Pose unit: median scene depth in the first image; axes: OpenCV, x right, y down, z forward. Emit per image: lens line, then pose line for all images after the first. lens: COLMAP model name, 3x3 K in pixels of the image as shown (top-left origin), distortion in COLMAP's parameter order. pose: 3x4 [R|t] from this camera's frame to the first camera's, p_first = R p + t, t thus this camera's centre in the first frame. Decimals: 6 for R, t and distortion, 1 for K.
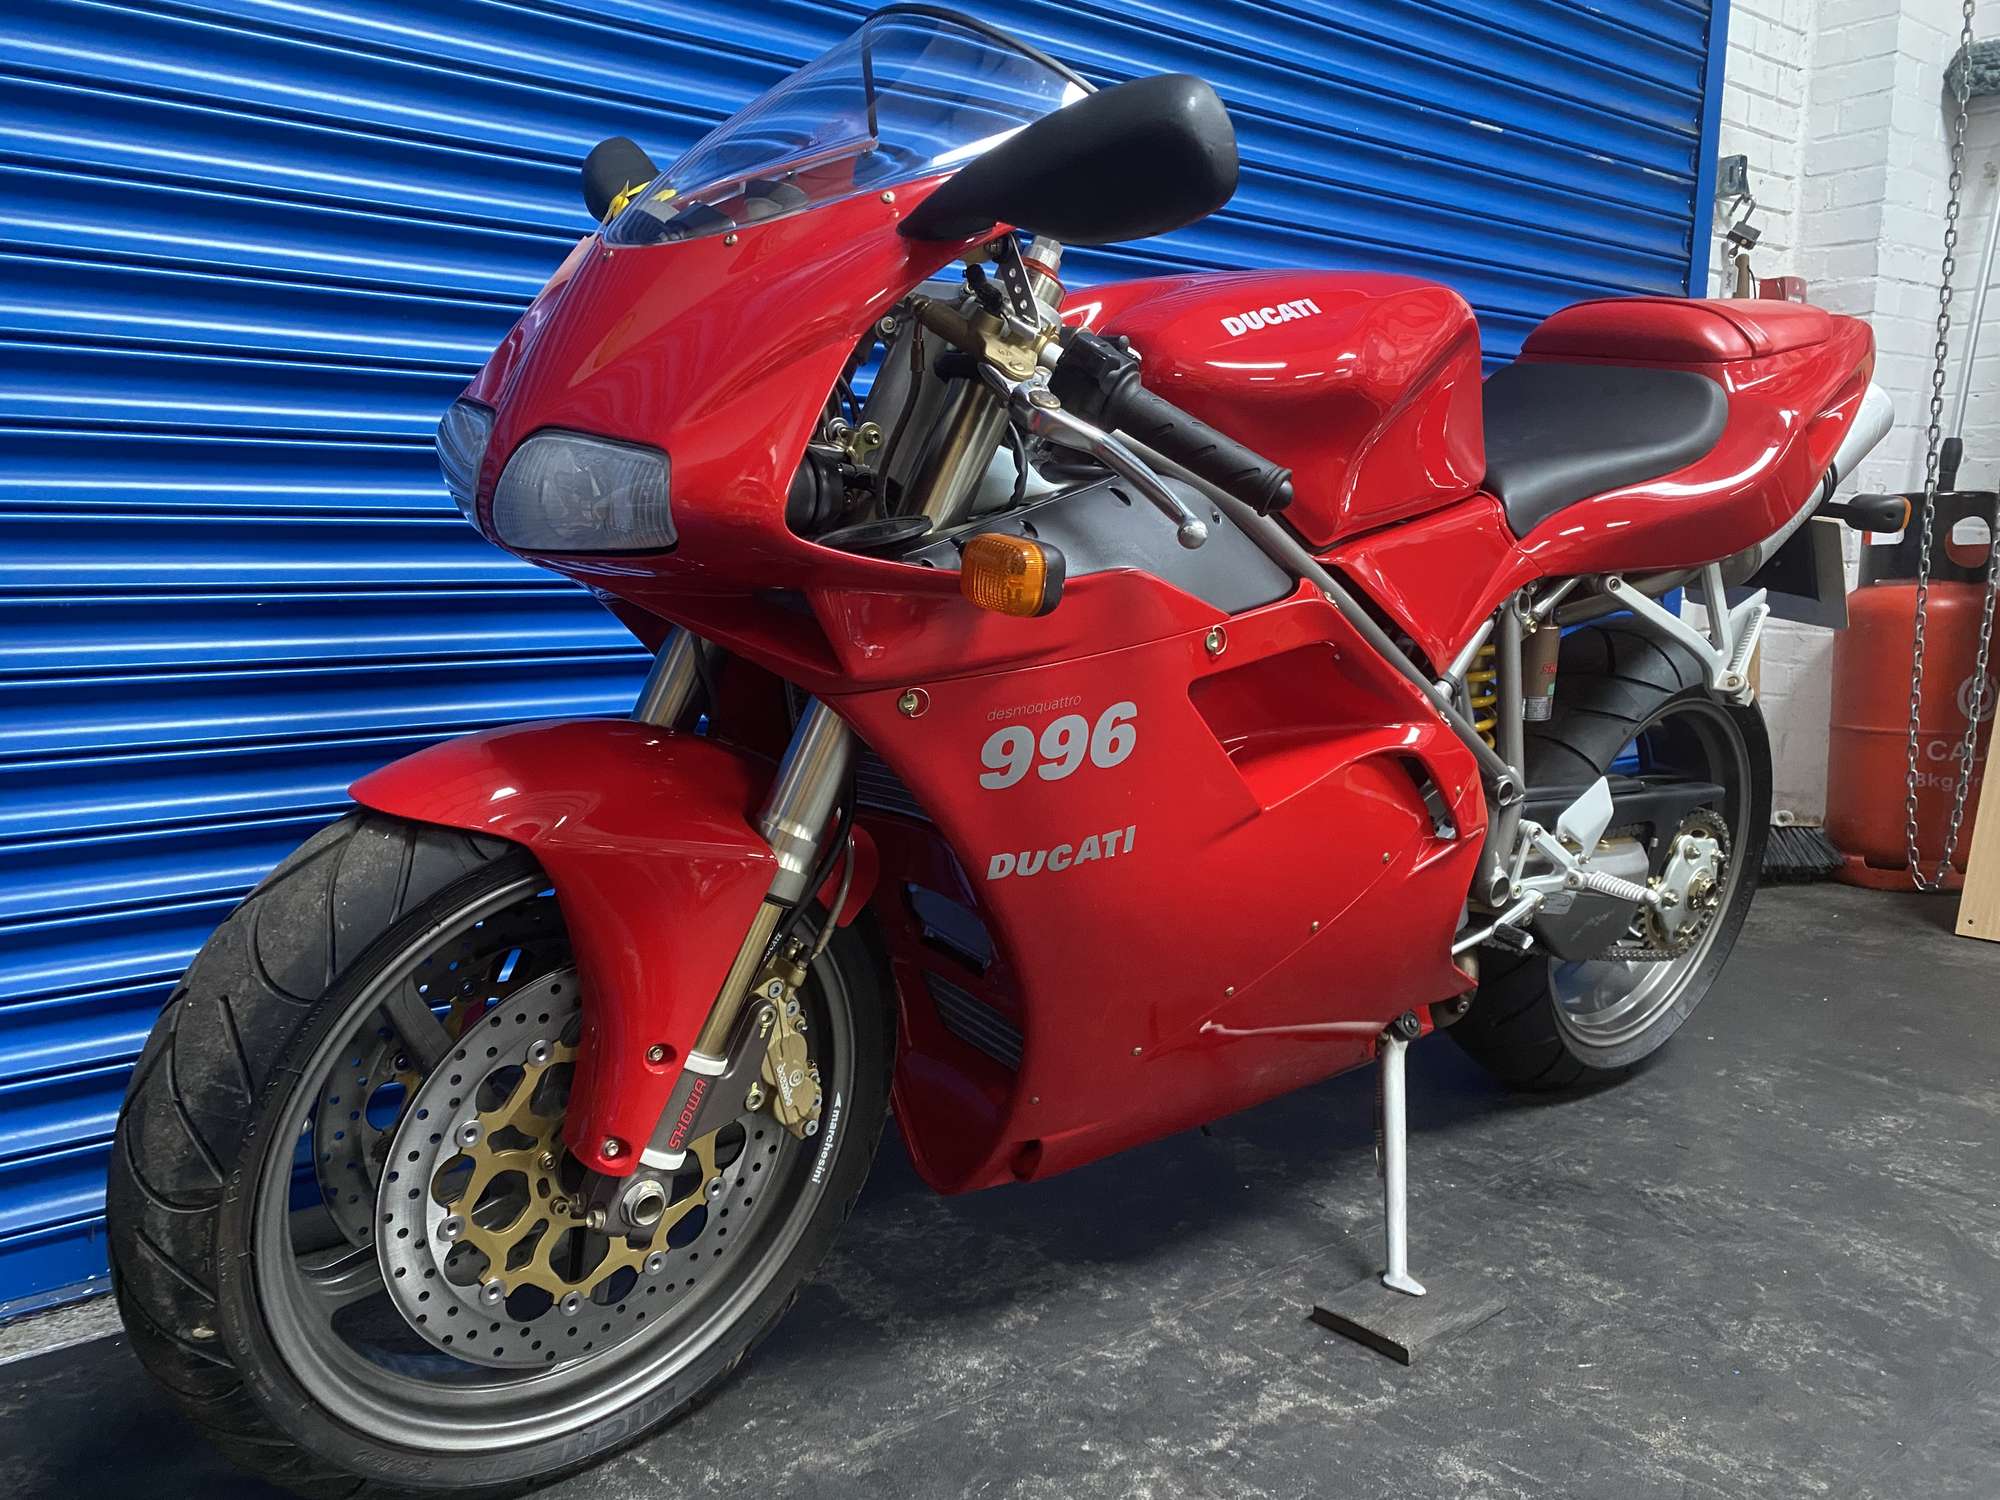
lens RADIAL K [[1564.7, 0, 1007.0], [0, 1564.7, 729.4], [0, 0, 1]] dist [0.004508, 0.003671]
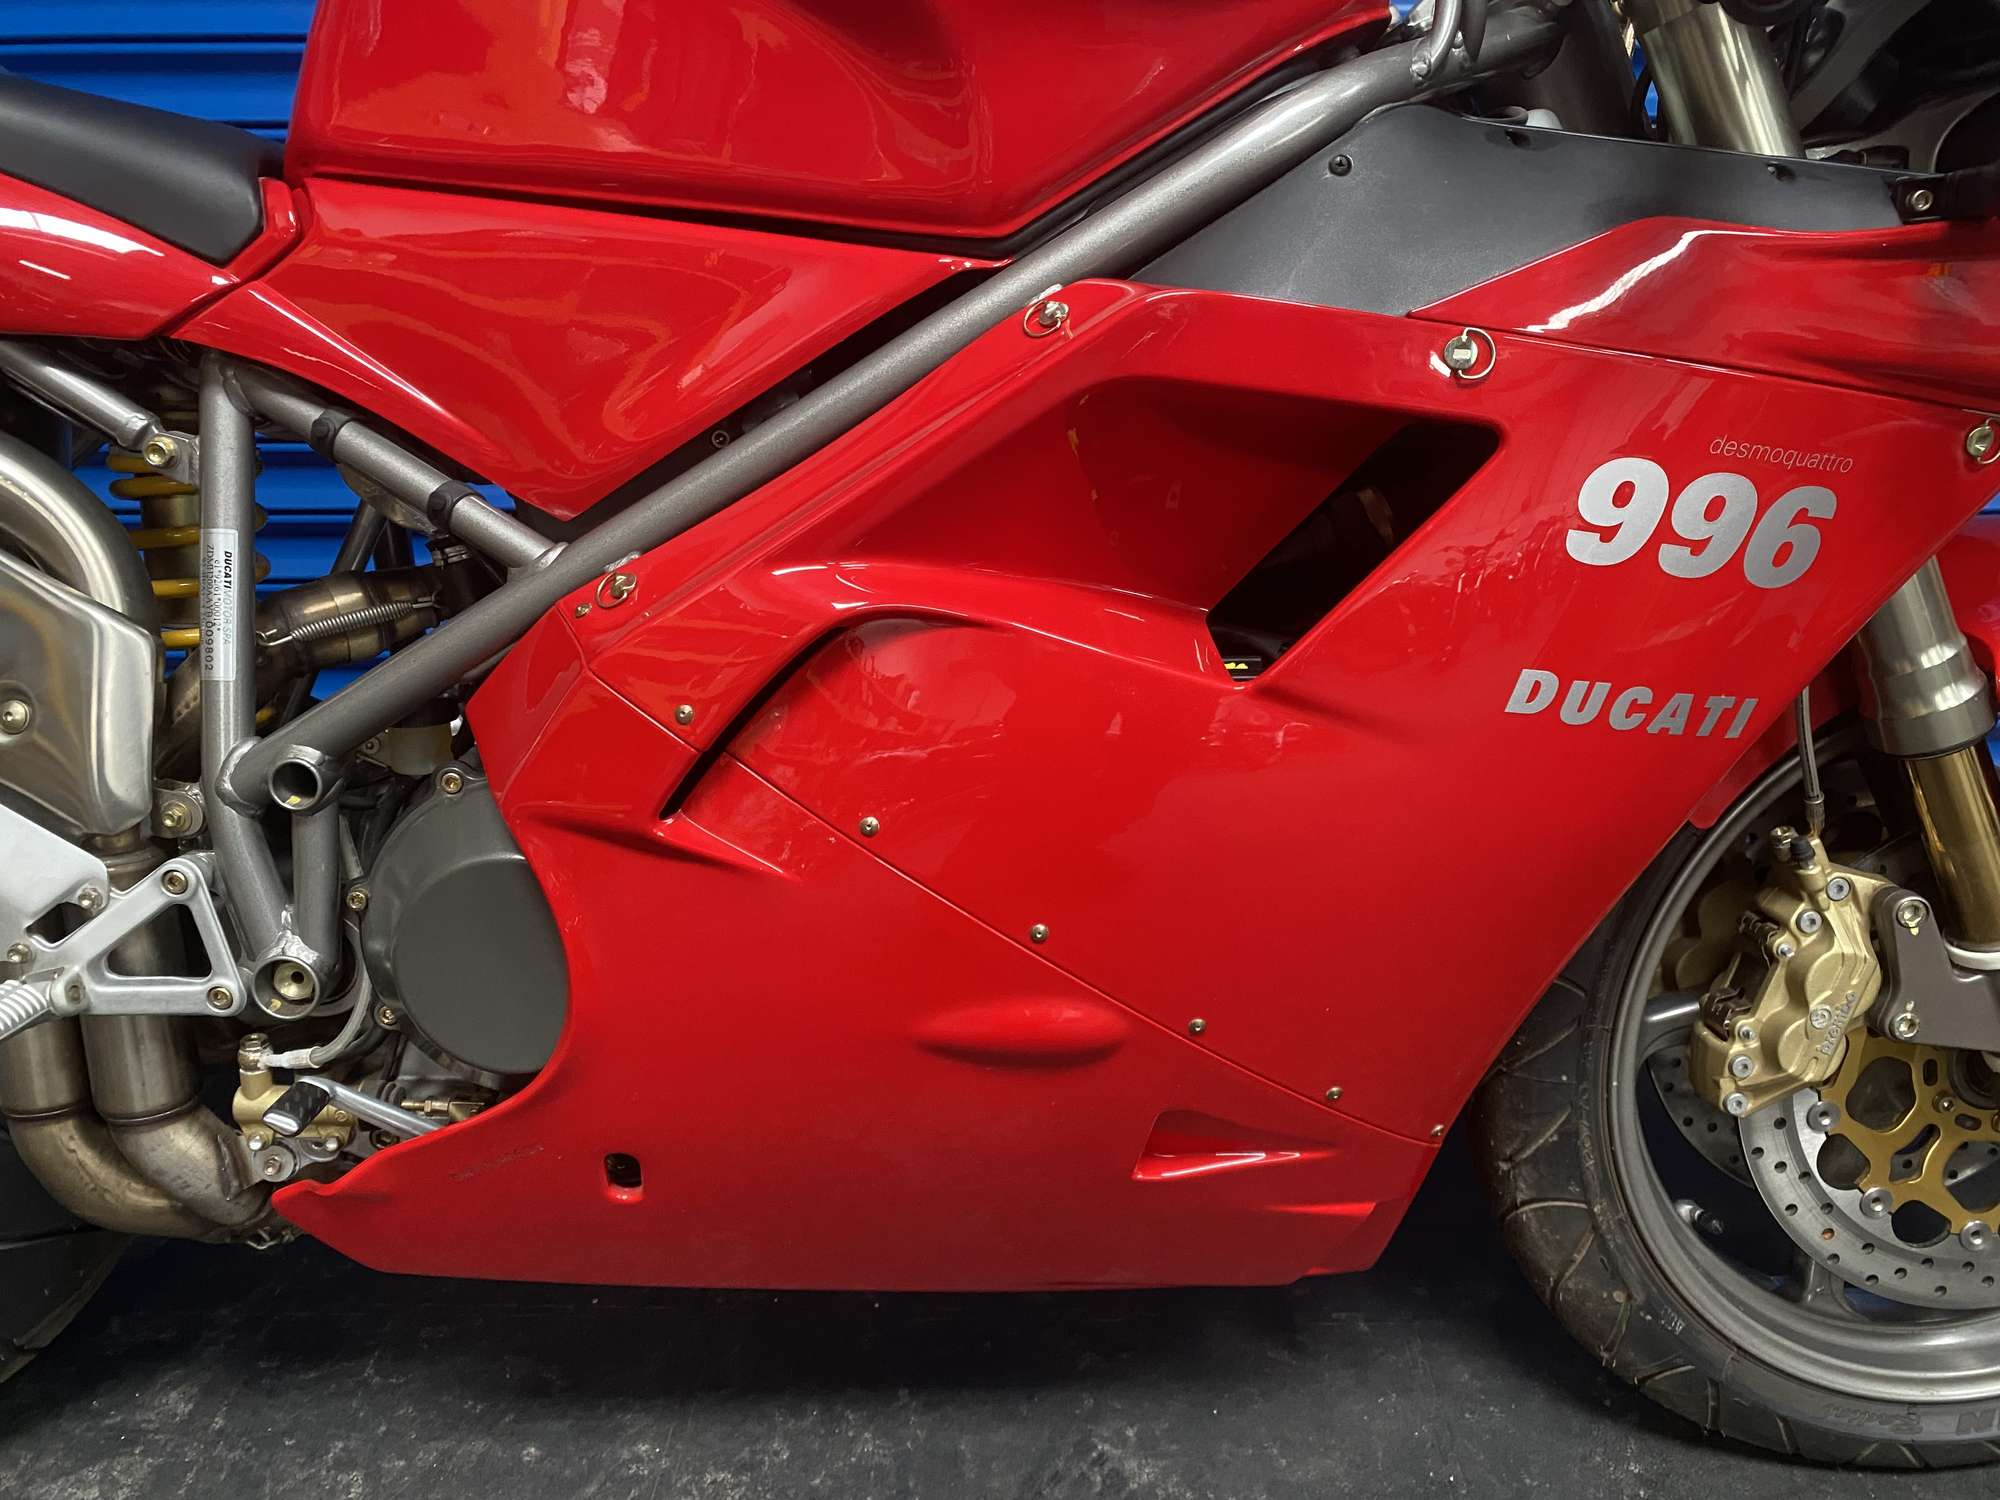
lens RADIAL K [[1560.4, 0, 1007.0], [0, 1560.4, 743.5], [0, 0, 1]] dist [0.000523, -0.000701]
pose [[0.776222, 0.221783, -0.590162, 0.806430], [-0.071715, 0.961067, 0.266845, -0.136802], [0.626367, -0.164807, 0.761907, 0.693534]]
